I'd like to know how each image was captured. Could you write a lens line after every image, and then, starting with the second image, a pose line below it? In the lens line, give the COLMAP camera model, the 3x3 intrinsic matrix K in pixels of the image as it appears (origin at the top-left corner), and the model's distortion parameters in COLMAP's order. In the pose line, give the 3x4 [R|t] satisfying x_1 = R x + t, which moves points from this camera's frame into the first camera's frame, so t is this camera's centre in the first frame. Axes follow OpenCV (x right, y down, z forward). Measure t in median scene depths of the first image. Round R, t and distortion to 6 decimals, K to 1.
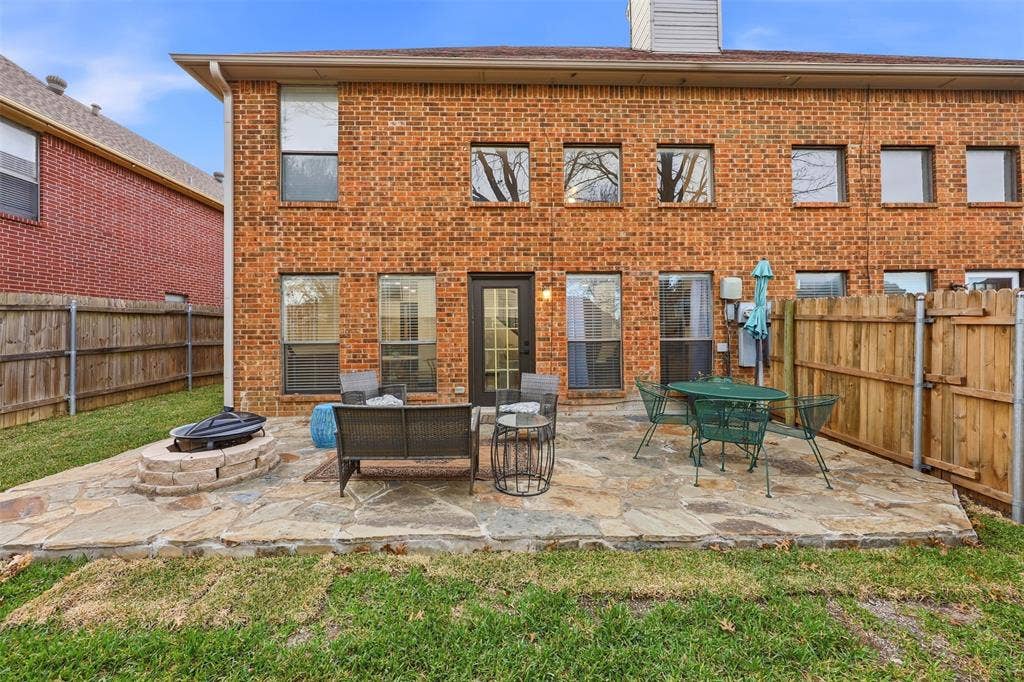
lens RADIAL K [[414.6, 0, 513.9], [0, 414.6, 338.7], [0, 0, 1]] dist [-0.001493, -0.000505]
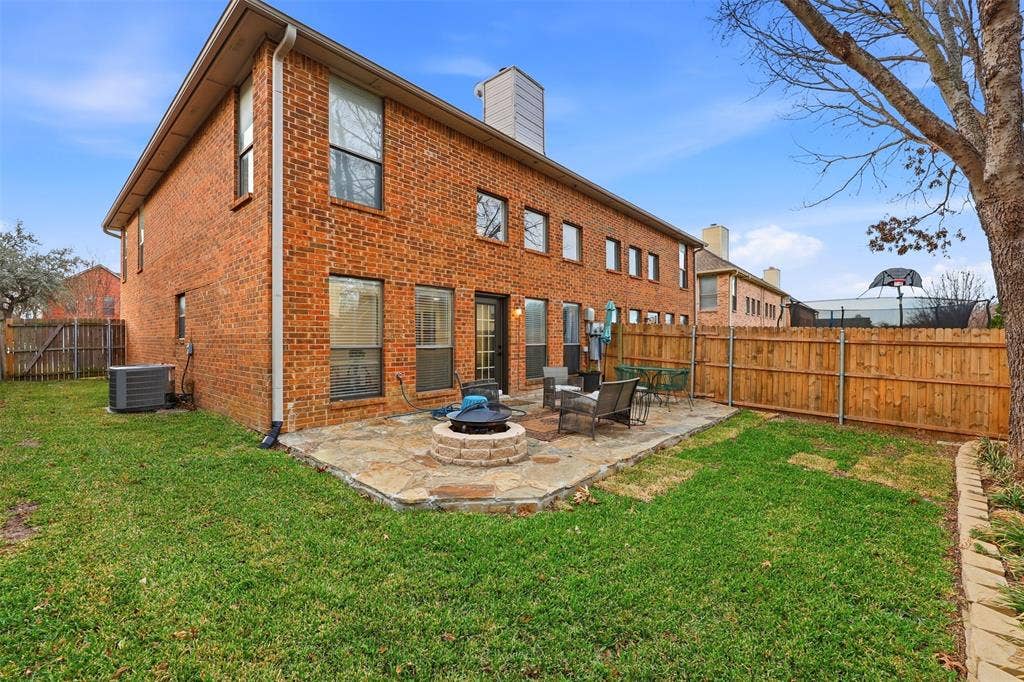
lens RADIAL K [[414.6, 0, 513.9], [0, 414.6, 338.7], [0, 0, 1]] dist [-0.001493, -0.000505]
pose [[0.689734, 0.010831, 0.723982, -0.949476], [-0.004543, 0.999933, -0.010631, -0.001410], [-0.724048, 0.004044, 0.689737, 0.050833]]
